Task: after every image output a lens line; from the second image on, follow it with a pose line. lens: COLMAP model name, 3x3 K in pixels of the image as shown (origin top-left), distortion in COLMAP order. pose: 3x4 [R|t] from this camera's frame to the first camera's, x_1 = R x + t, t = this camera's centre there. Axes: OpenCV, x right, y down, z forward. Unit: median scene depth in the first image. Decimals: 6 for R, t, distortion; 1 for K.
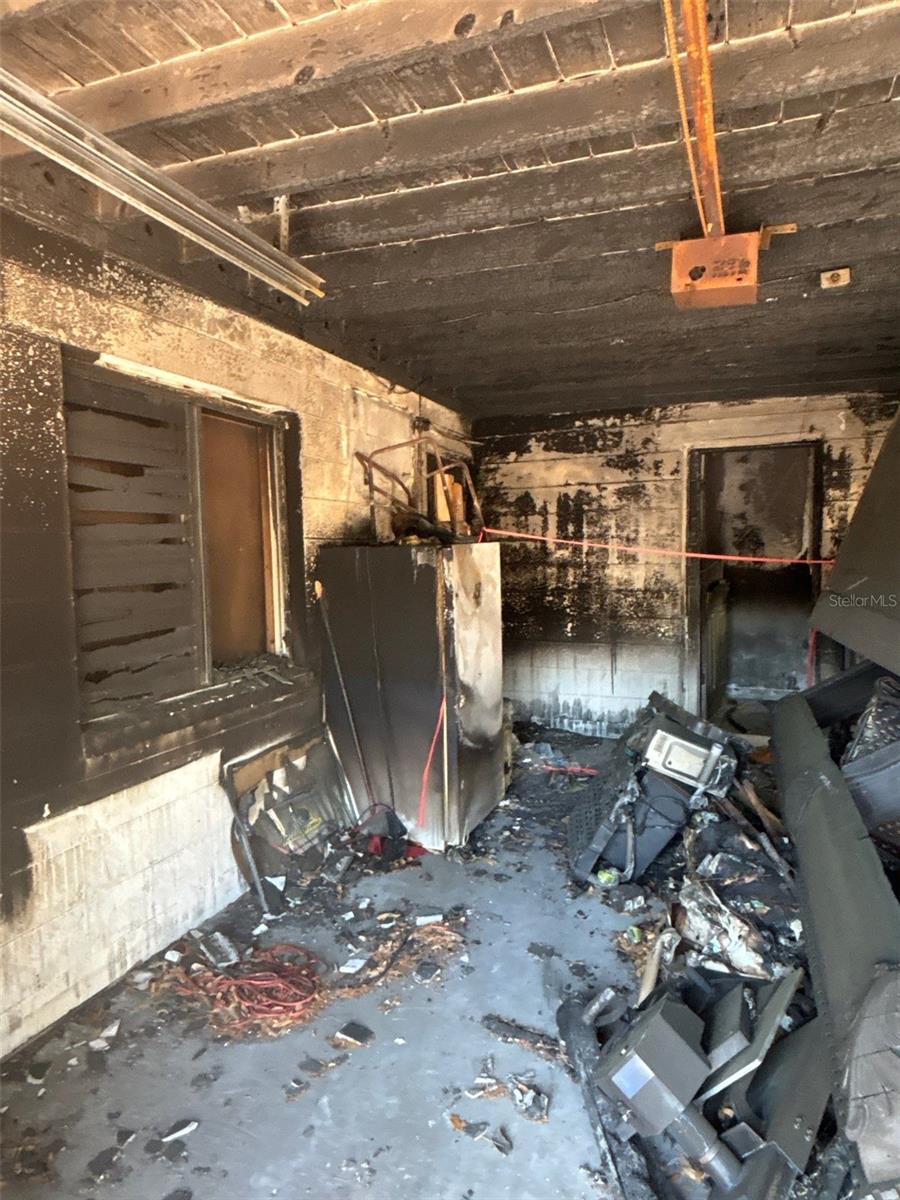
lens RADIAL K [[673.4, 0, 452.6], [0, 673.4, 595.9], [0, 0, 1]] dist [-0.093331, 0.015182]
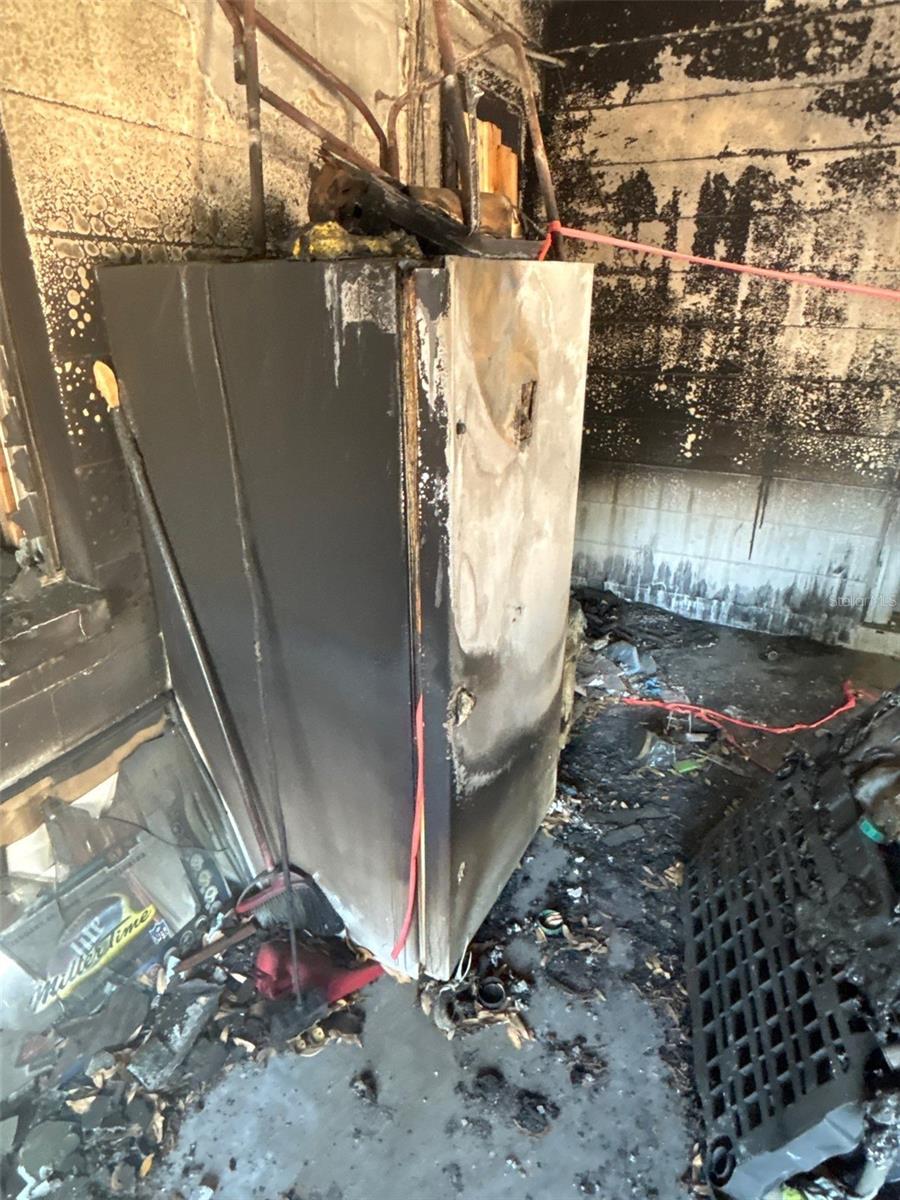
lens RADIAL K [[703.3, 0, 445.8], [0, 703.3, 601.0], [0, 0, 1]] dist [-0.016352, 0.002290]
pose [[0.996099, 0.054769, -0.069192, 0.026379], [-0.028233, 0.940674, 0.338136, -0.035693], [0.083607, -0.334863, 0.938550, 0.627145]]
